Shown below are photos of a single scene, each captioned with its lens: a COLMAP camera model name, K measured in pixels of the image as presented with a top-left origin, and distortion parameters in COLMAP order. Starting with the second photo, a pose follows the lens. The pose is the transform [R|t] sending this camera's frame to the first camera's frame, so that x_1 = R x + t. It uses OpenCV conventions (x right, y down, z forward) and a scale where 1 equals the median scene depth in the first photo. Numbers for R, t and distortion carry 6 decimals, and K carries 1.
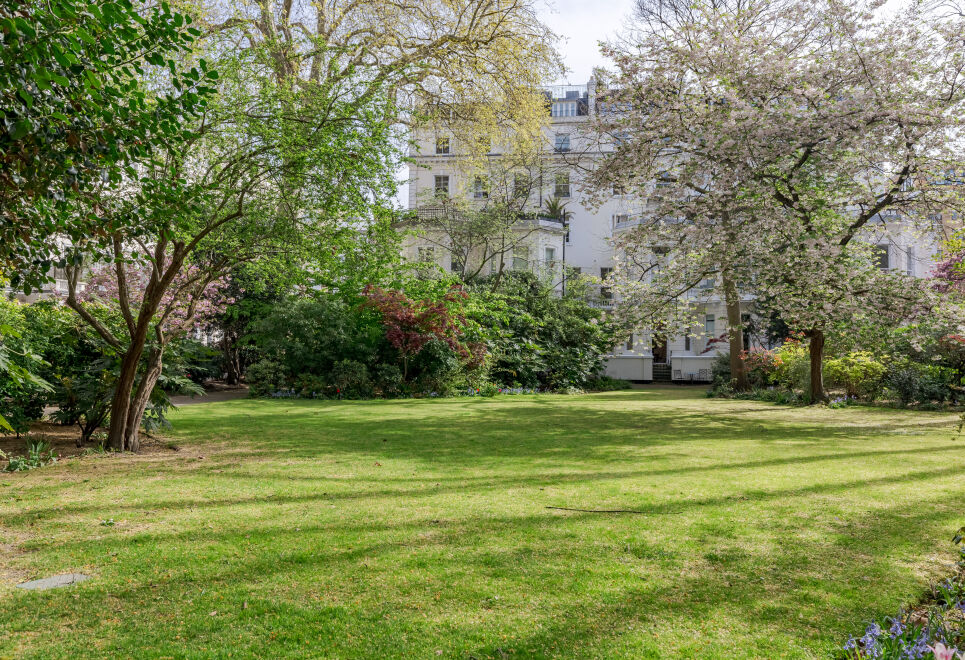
lens RADIAL K [[802.3, 0, 482.5], [0, 802.3, 330.0], [0, 0, 1]] dist [-0.000126, -0.001568]
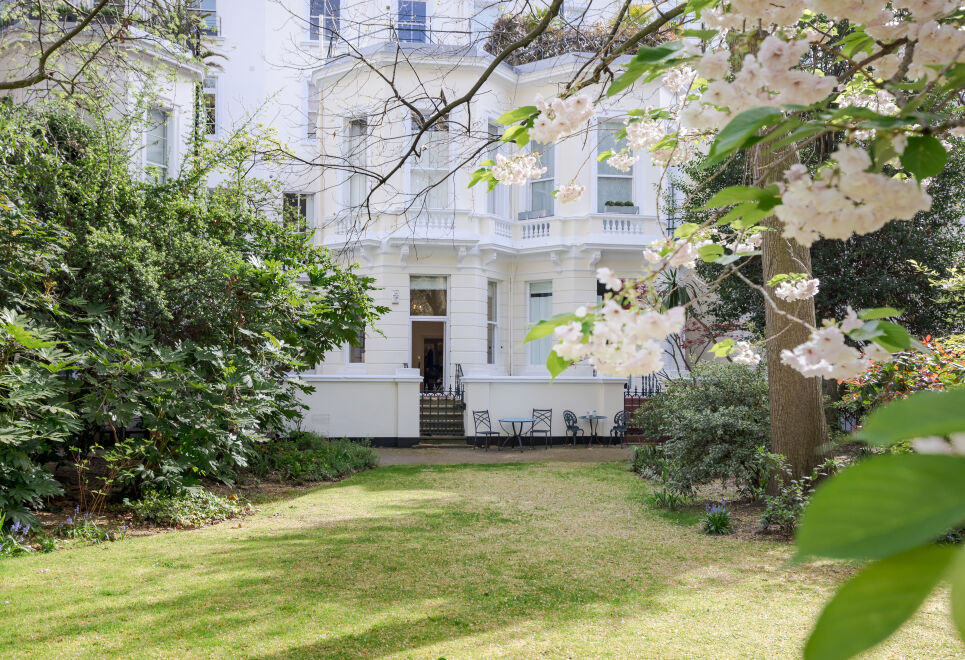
lens RADIAL K [[979.0, 0, 395.3], [0, 979.0, 372.3], [0, 0, 1]] dist [0.002023, 0.007894]
pose [[0.965437, -0.001471, 0.260633, 0.090928], [-0.005030, 0.999693, 0.024273, 0.023067], [-0.260588, -0.024745, 0.965133, 0.662774]]
